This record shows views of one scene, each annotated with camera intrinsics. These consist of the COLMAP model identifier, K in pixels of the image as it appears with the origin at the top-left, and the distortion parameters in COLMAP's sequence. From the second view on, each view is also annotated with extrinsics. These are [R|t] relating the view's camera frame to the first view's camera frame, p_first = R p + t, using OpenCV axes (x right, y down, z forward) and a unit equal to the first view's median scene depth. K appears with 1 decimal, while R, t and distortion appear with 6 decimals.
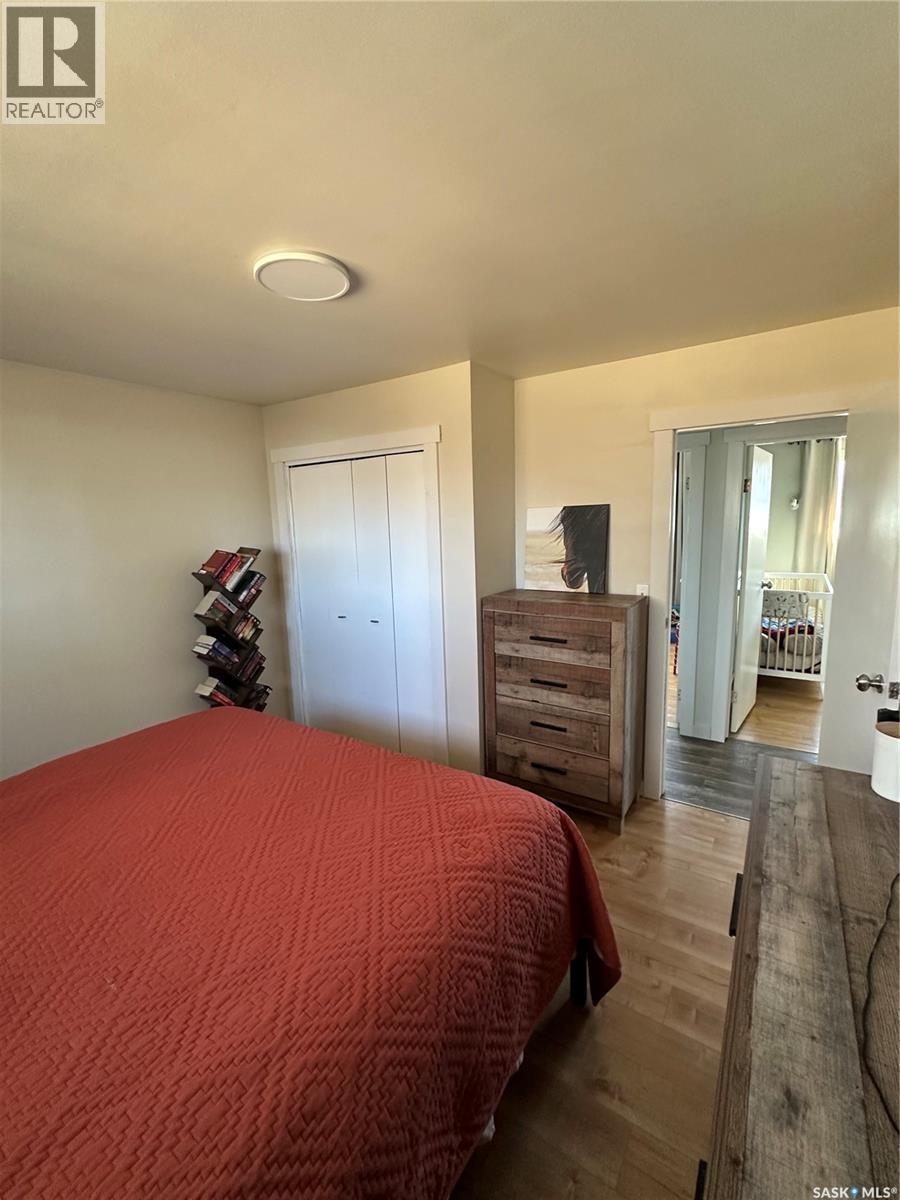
lens RADIAL K [[511.5, 0, 450.4], [0, 511.5, 602.2], [0, 0, 1]] dist [-0.001500, -0.000177]
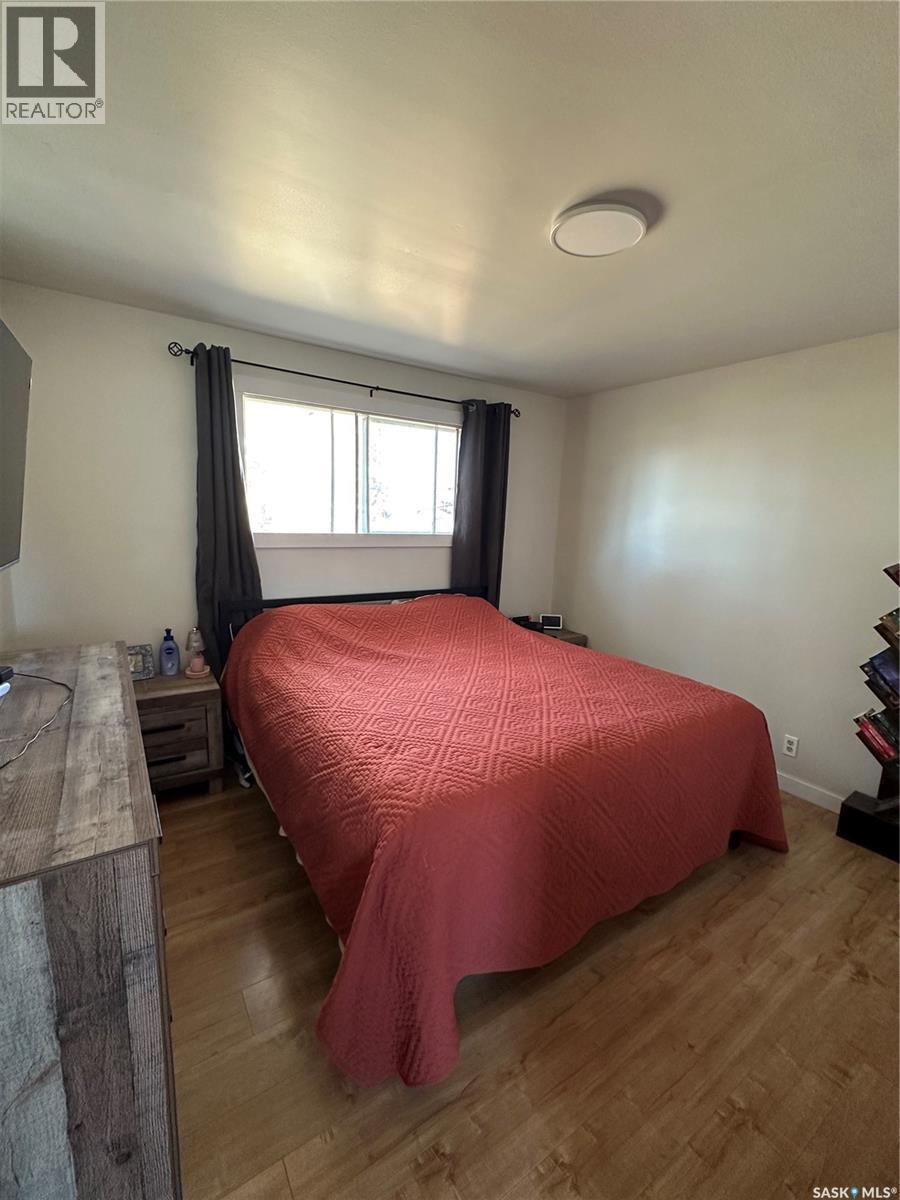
lens RADIAL K [[511.5, 0, 448.9], [0, 511.5, 601.0], [0, 0, 1]] dist [-0.001500, -0.000177]
pose [[-0.393285, 0.164017, -0.904669, 1.302049], [-0.160203, 0.956682, 0.243092, -0.211901], [0.905352, 0.240535, -0.349973, 1.957983]]
